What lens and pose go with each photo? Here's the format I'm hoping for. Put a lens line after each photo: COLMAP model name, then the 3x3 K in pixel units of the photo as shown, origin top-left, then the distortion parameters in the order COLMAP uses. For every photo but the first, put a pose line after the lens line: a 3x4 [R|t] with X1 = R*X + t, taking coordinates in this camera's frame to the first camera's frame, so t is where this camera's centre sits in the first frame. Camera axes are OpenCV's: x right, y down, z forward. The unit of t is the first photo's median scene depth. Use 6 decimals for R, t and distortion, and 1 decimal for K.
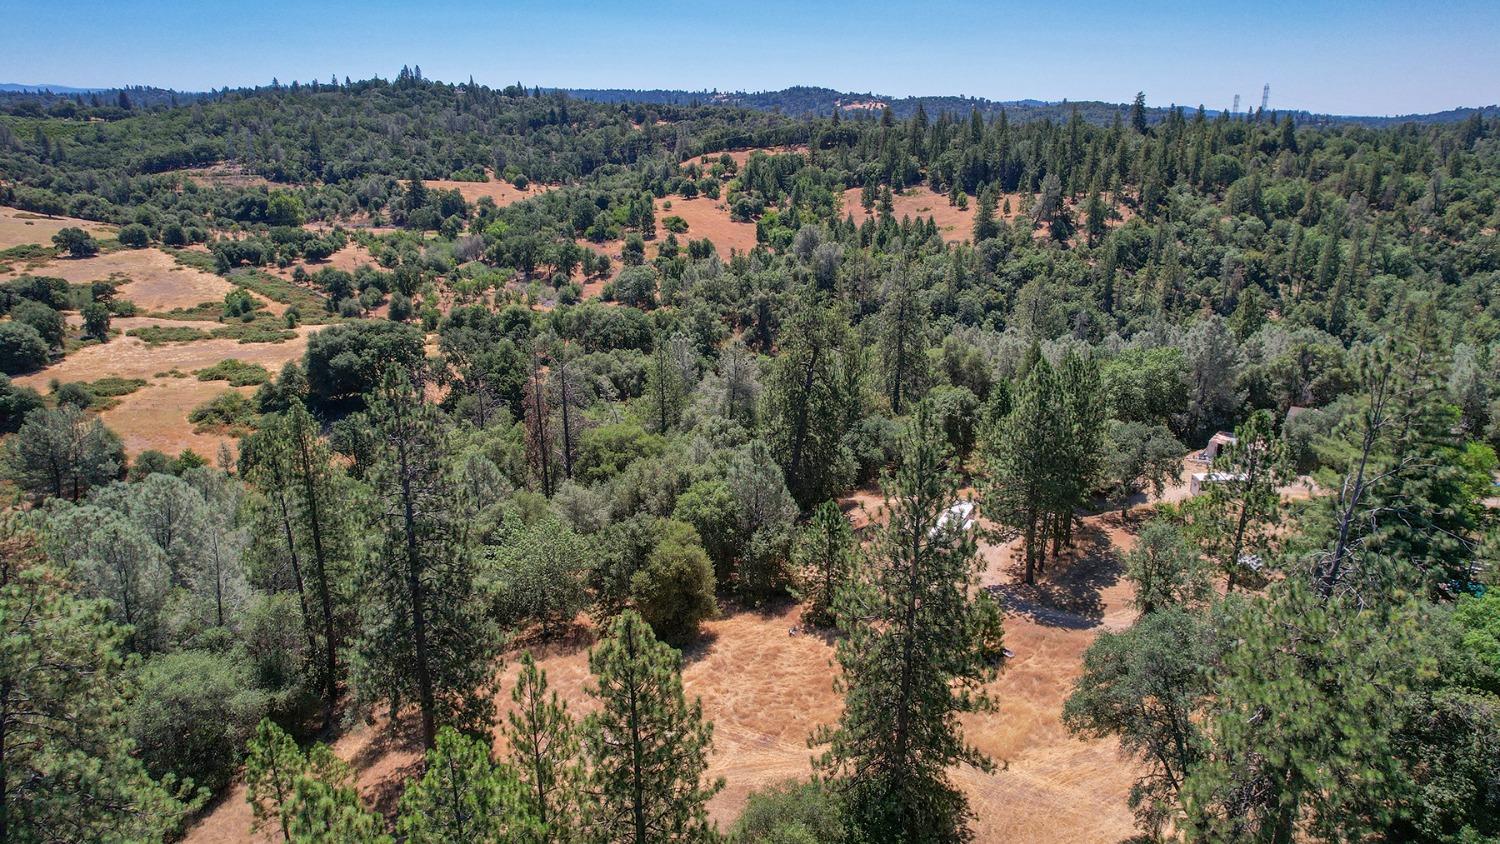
lens RADIAL K [[935.8, 0, 753.7], [0, 935.8, 418.0], [0, 0, 1]] dist [-0.084665, 0.065498]
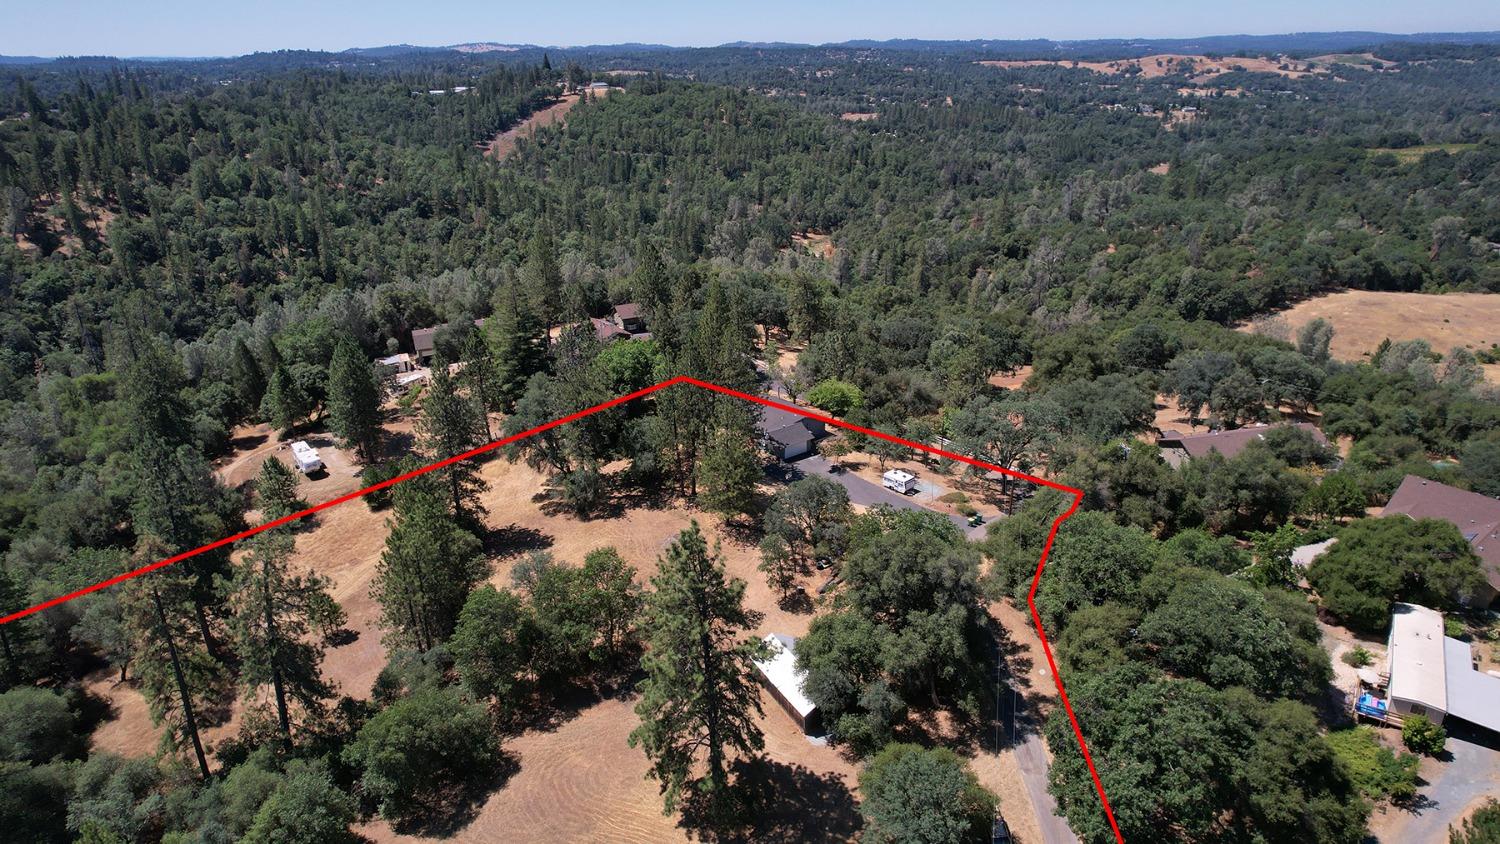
lens RADIAL K [[935.8, 0, 753.7], [0, 935.8, 418.0], [0, 0, 1]] dist [-0.084665, 0.065498]
pose [[0.445124, -0.337803, 0.829309, -0.218955], [0.288890, 0.930771, 0.224072, -0.023431], [-0.847589, 0.139839, 0.511897, -0.136146]]
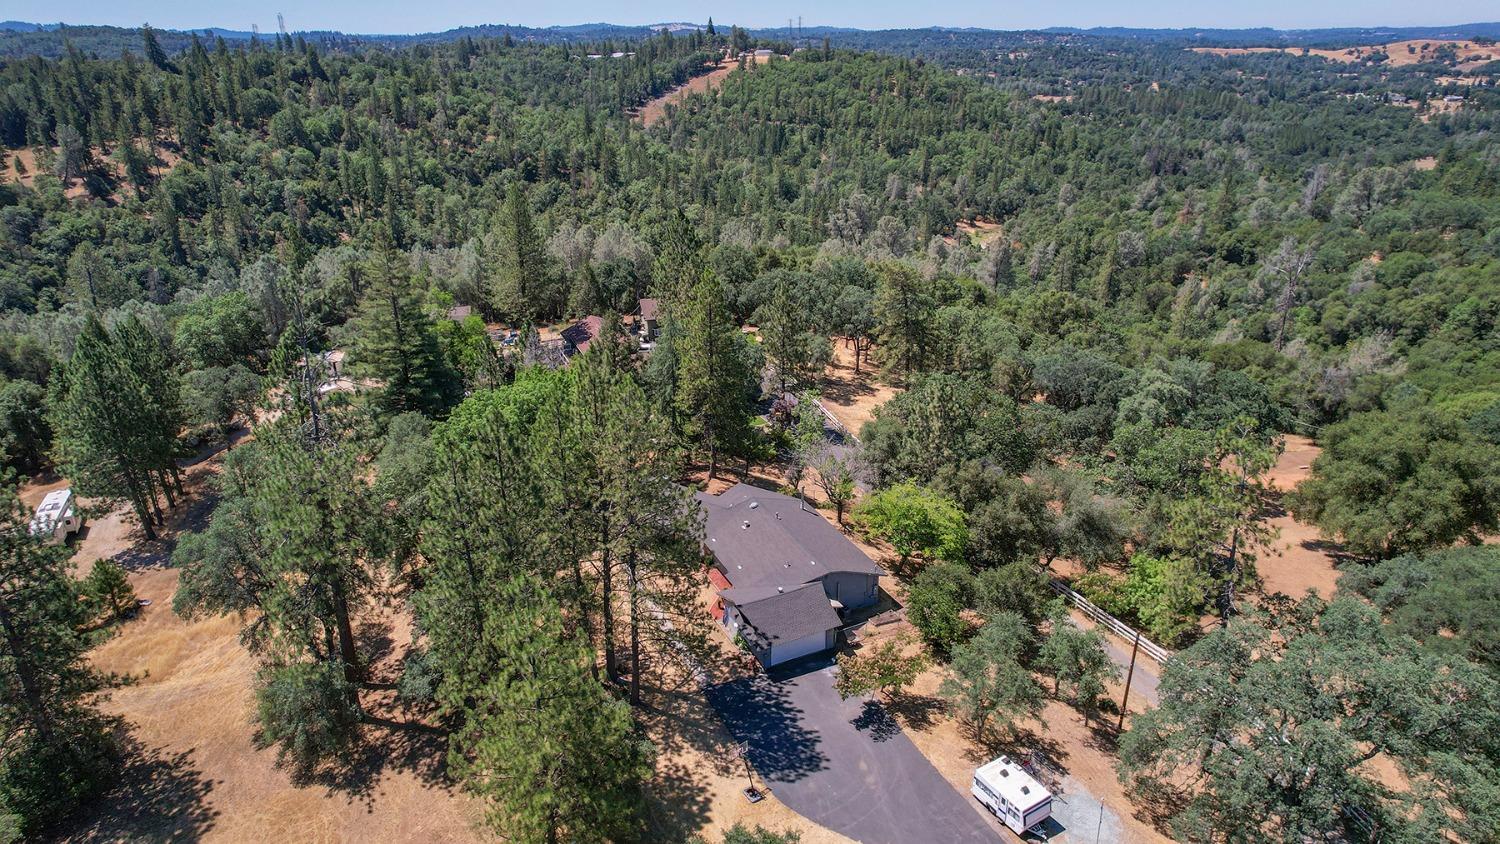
lens RADIAL K [[935.8, 0, 753.7], [0, 935.8, 418.0], [0, 0, 1]] dist [-0.084665, 0.065498]
pose [[0.608805, -0.306533, 0.731706, -0.002346], [0.249728, 0.949495, 0.189989, 0.004701], [-0.752989, 0.067061, 0.654607, -0.058947]]
